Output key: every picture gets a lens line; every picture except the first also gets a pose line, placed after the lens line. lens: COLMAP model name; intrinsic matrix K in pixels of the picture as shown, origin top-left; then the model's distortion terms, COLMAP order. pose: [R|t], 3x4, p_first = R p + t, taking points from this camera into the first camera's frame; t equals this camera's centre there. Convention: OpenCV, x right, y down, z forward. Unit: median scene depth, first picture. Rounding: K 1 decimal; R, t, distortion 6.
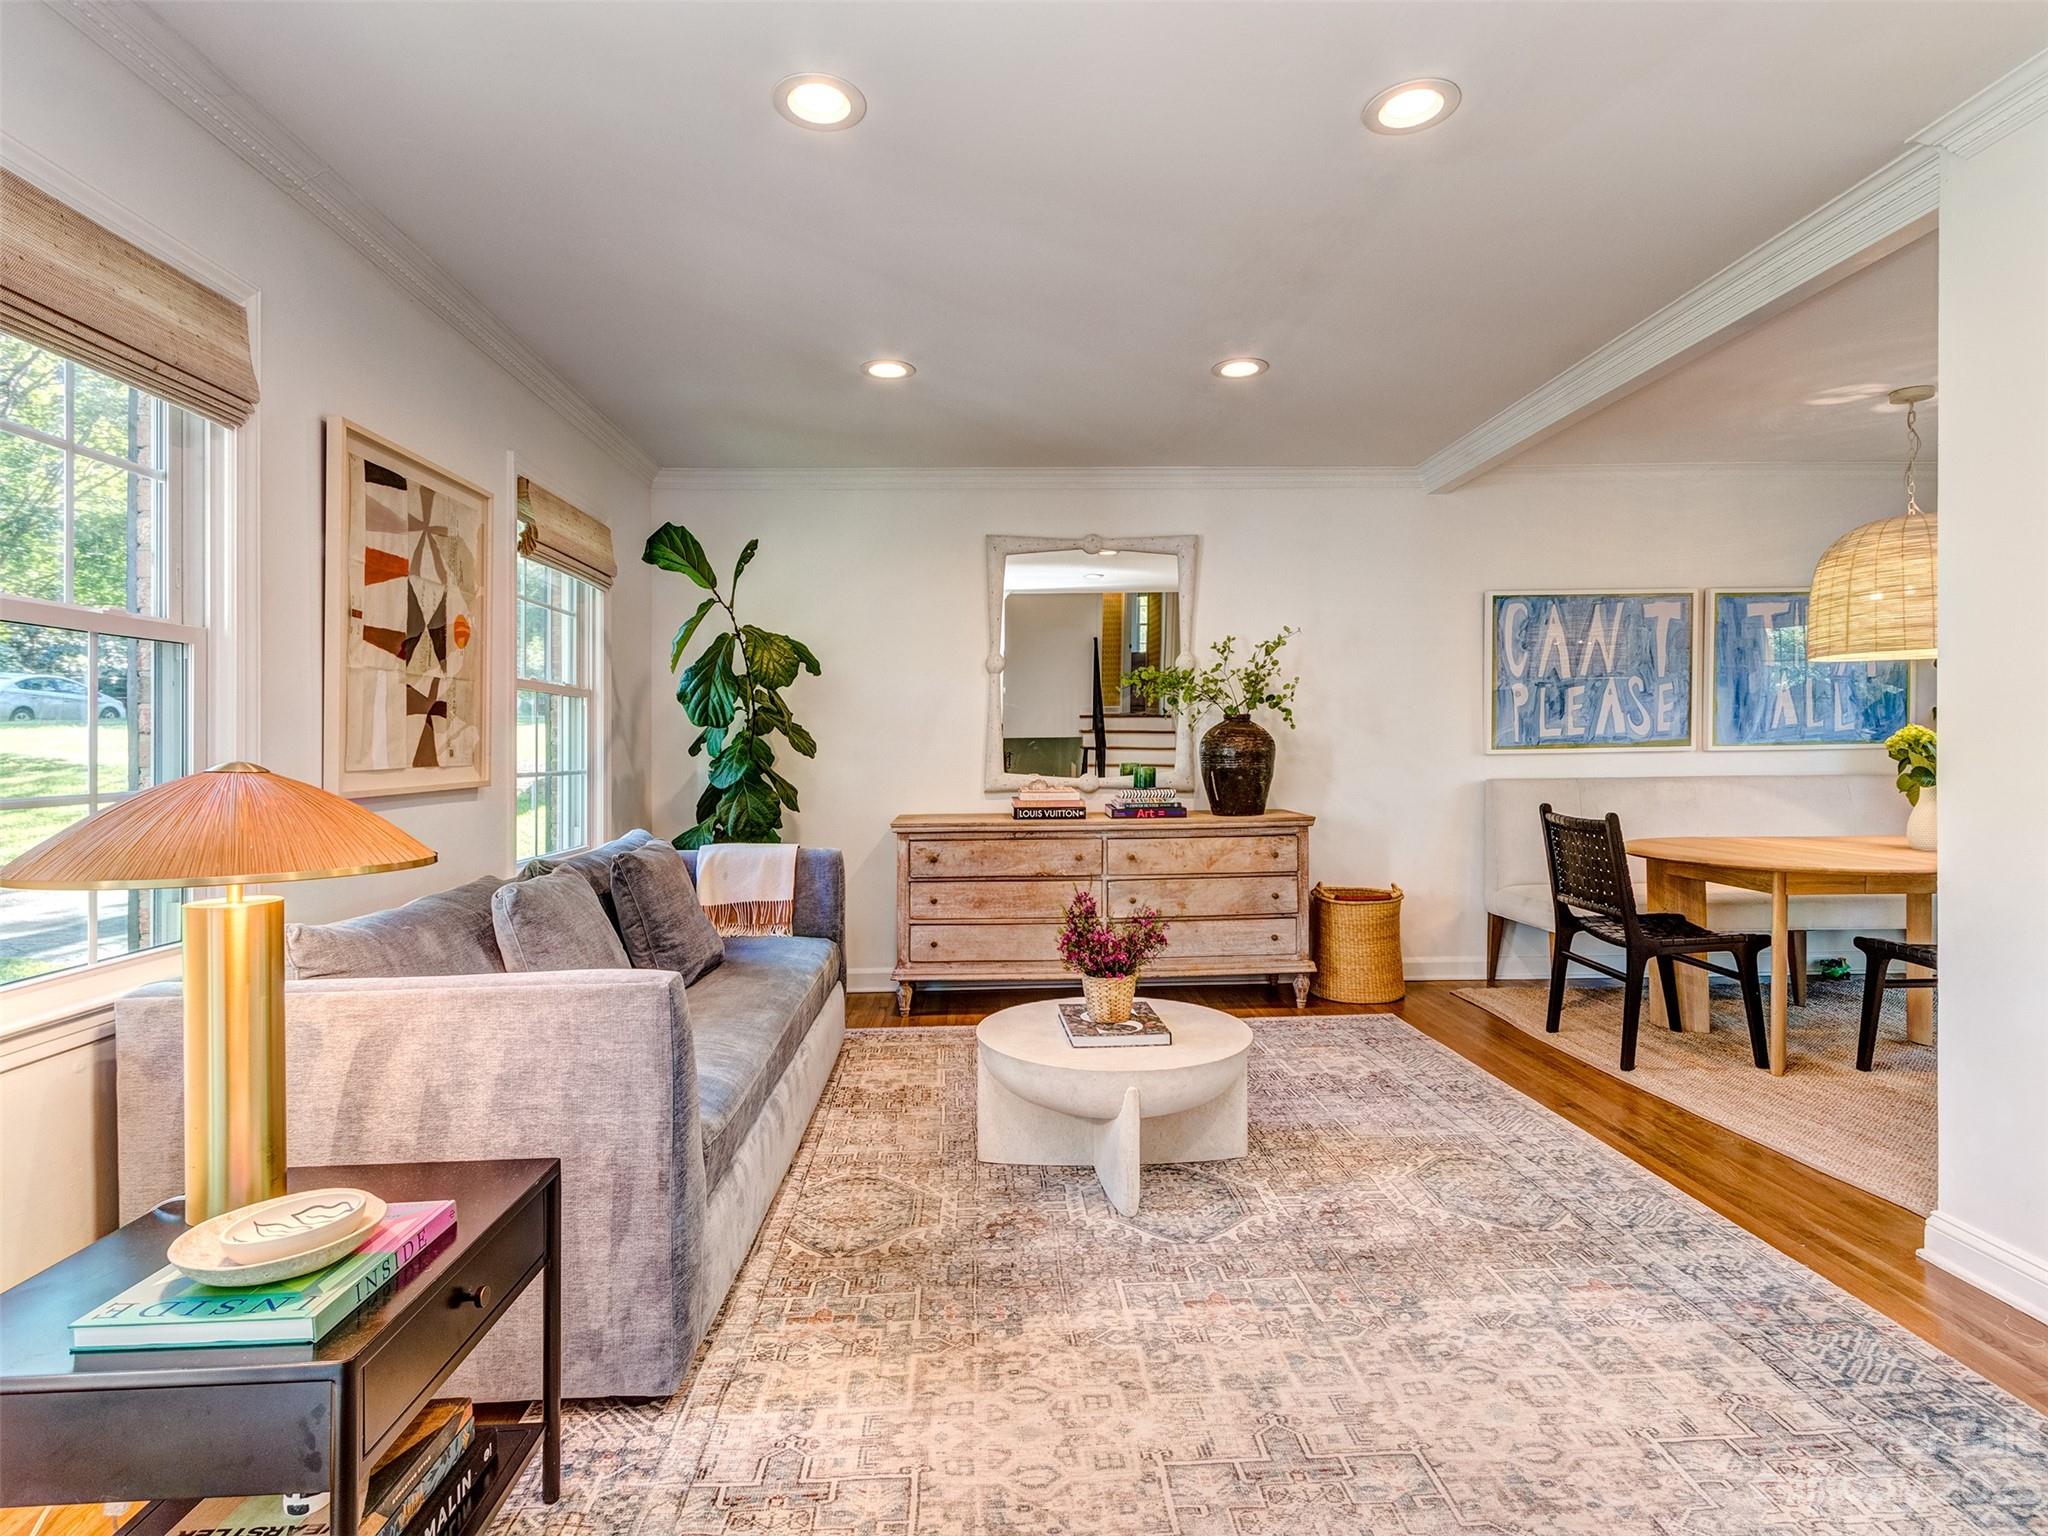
lens RADIAL K [[1051.7, 0, 1017.9], [0, 1051.7, 755.9], [0, 0, 1]] dist [0.008840, -0.003329]
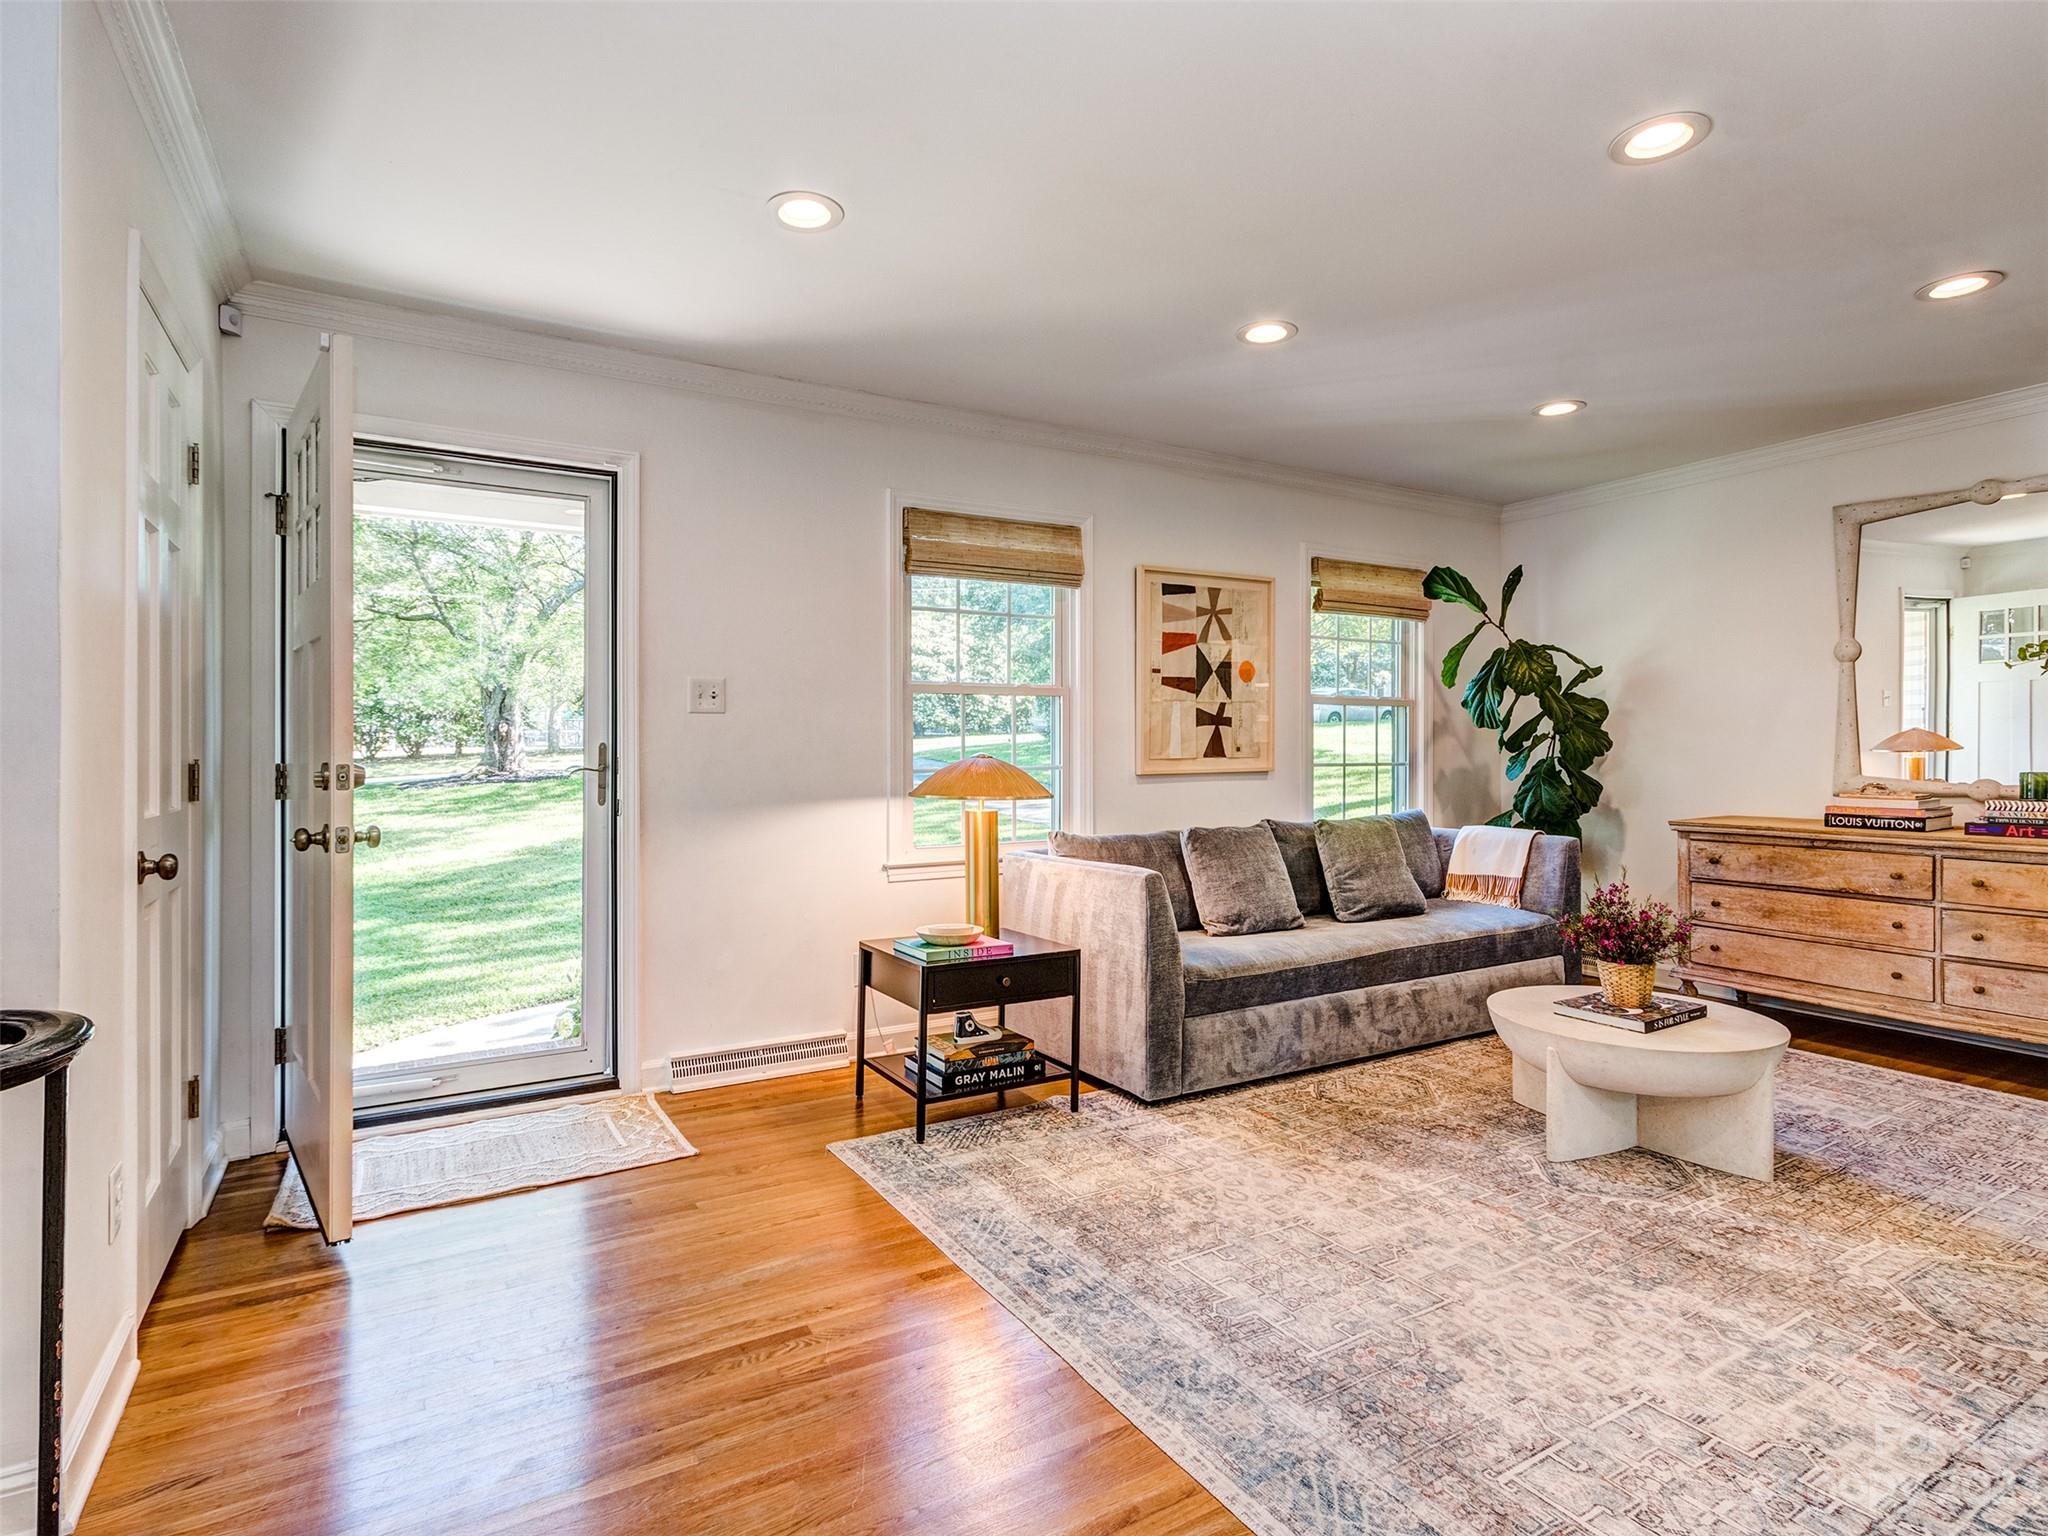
lens RADIAL K [[1051.7, 0, 1026.1], [0, 1051.7, 746.6], [0, 0, 1]] dist [0.008840, -0.003329]
pose [[0.474567, 0.004339, -0.880209, 0.511658], [-0.007320, 0.999973, 0.000983, -0.003729], [0.880189, 0.005977, 0.474586, -0.024148]]
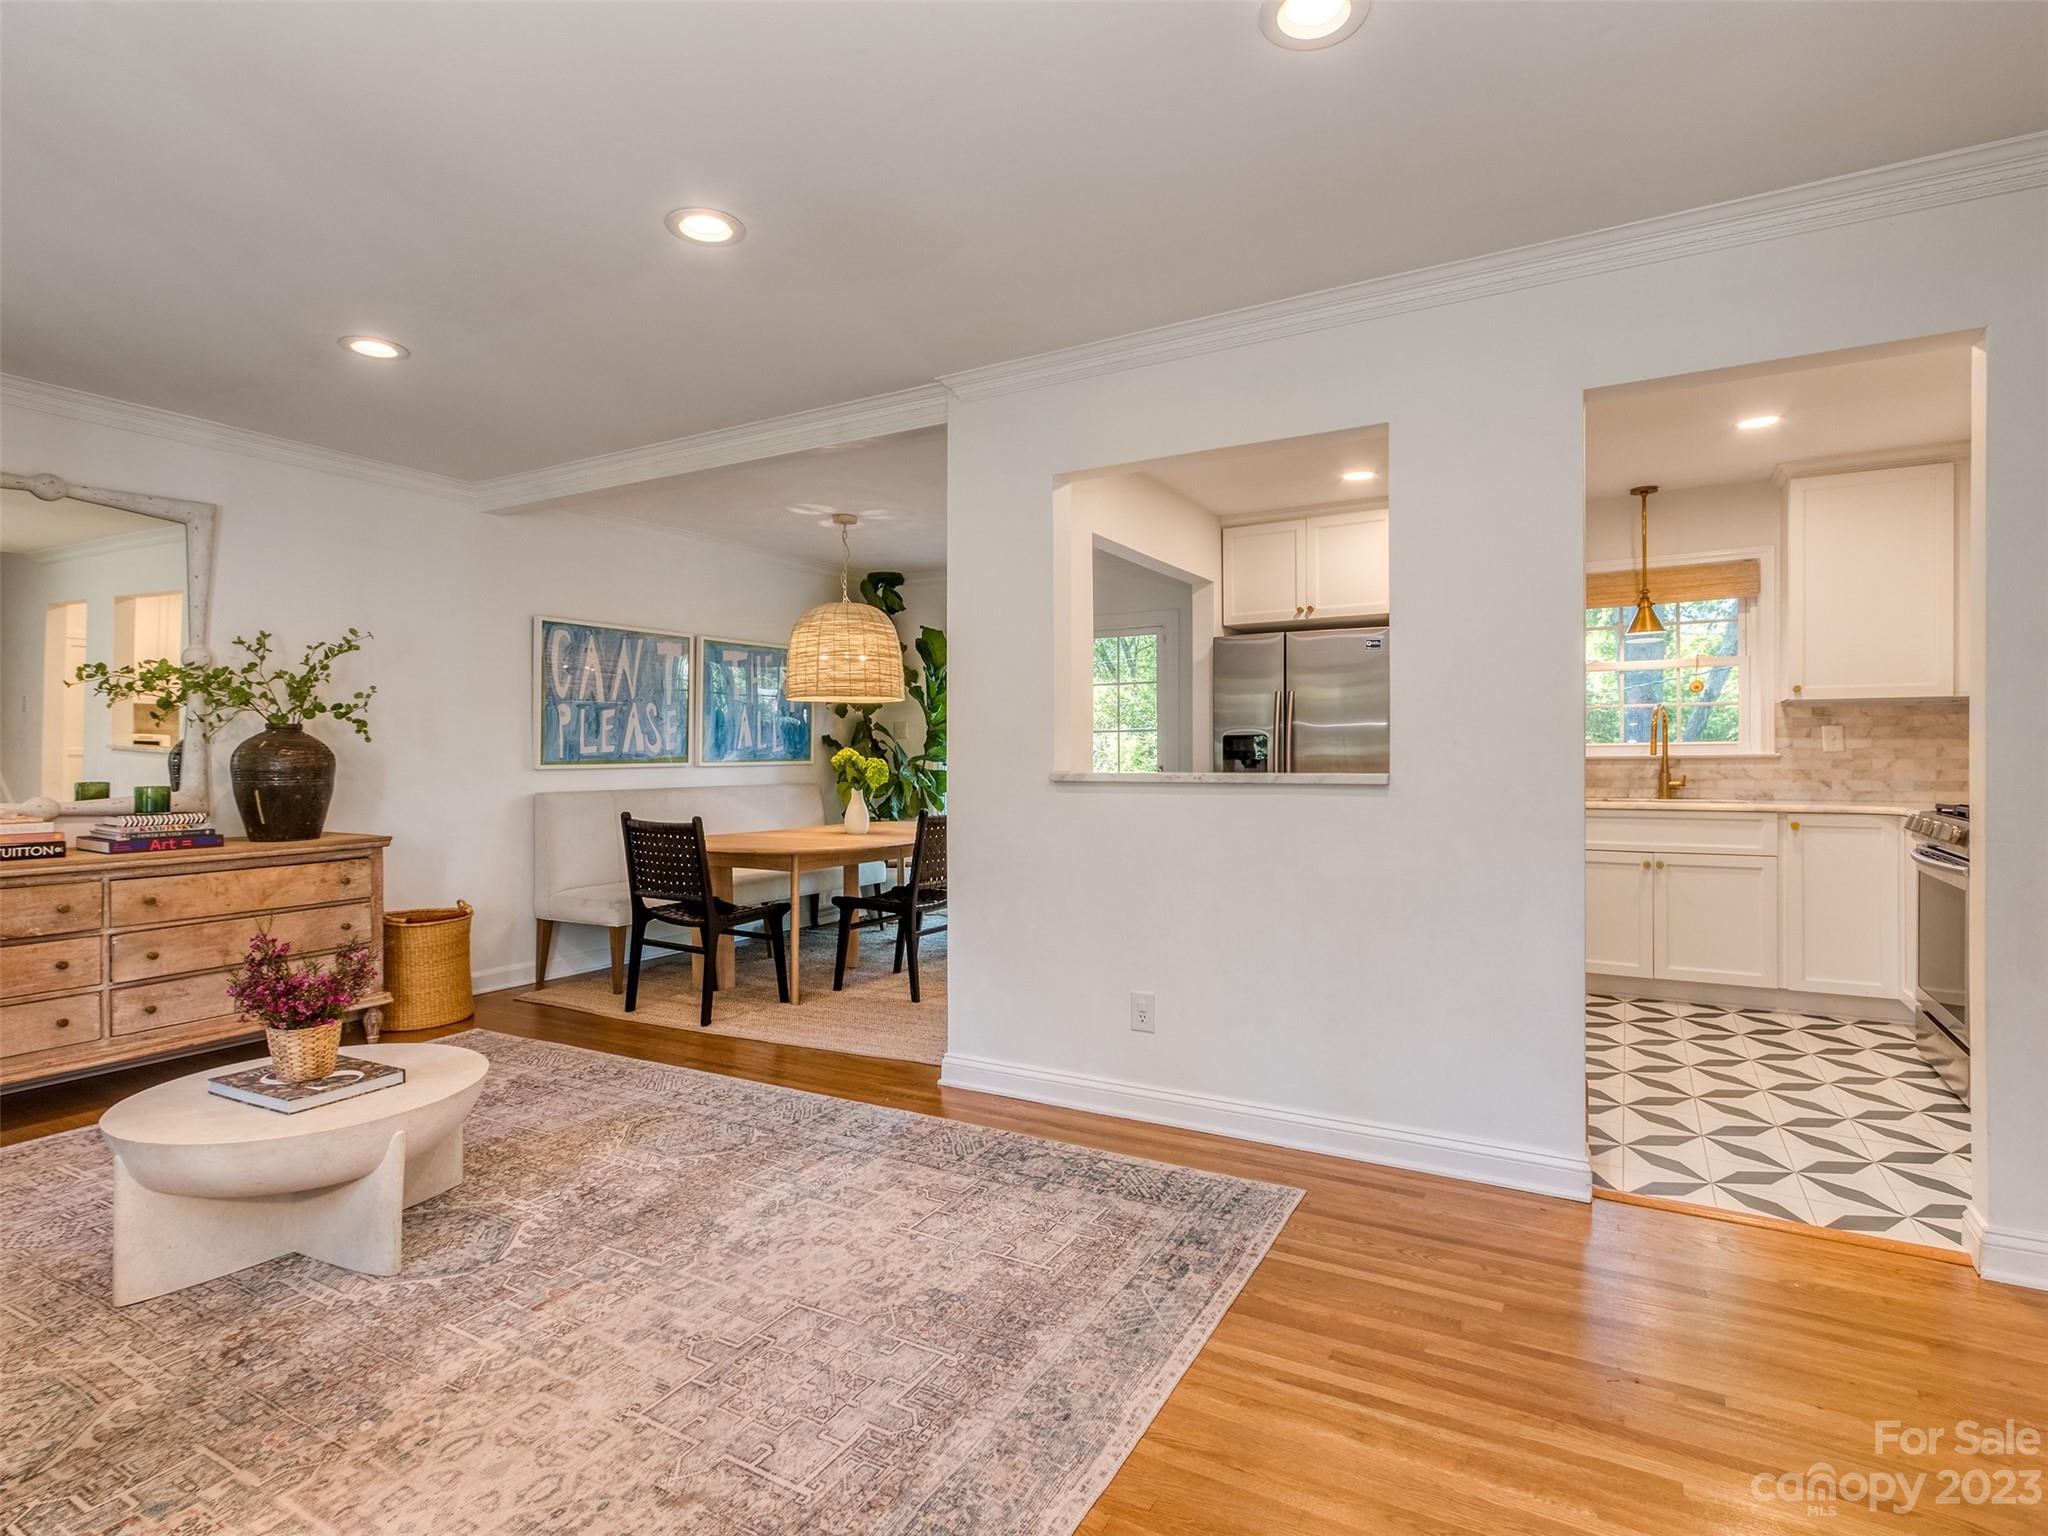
lens RADIAL K [[1051.7, 0, 1017.7], [0, 1051.7, 763.2], [0, 0, 1]] dist [0.008840, -0.003329]
pose [[0.532283, 0.002619, 0.846562, -0.233477], [0.005883, 0.999960, -0.006793, 0.002661], [-0.846546, 0.008596, 0.532247, 0.032874]]
